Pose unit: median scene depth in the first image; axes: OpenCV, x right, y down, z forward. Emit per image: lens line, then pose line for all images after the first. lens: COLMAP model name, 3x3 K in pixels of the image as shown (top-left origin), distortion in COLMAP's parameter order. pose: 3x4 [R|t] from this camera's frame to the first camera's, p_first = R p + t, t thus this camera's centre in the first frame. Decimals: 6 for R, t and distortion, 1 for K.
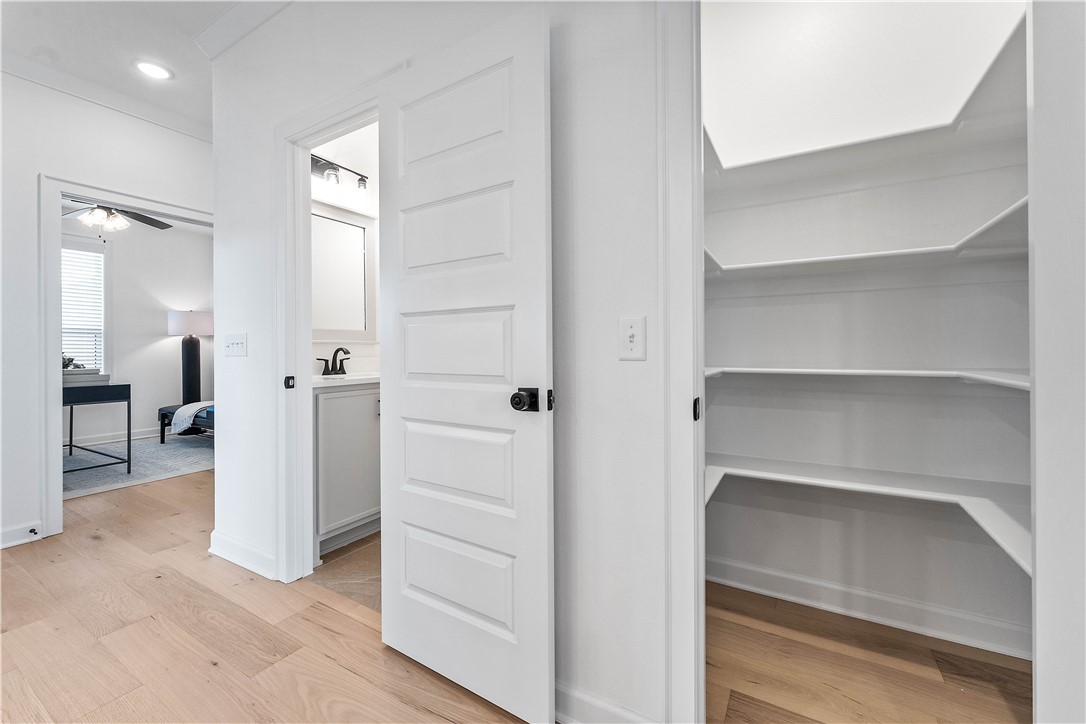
lens RADIAL K [[441.0, 0, 543.0], [0, 441.0, 362.0], [0, 0, 1]] dist [0.000186, -0.000027]
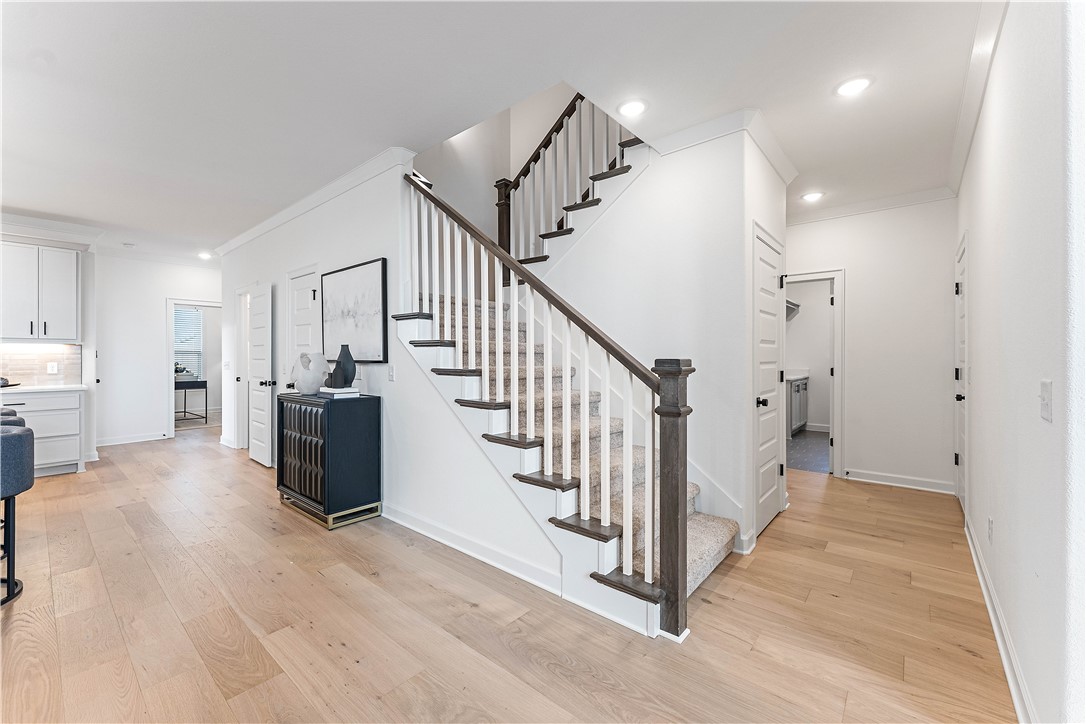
lens RADIAL K [[435.6, 0, 543.0], [0, 435.6, 362.0], [0, 0, 1]] dist [0.000527, 0.000038]
pose [[0.986854, -0.003385, -0.161577, 1.084157], [0.003259, 0.999994, -0.001048, -0.034062], [0.161580, 0.000508, 0.986859, -0.871187]]
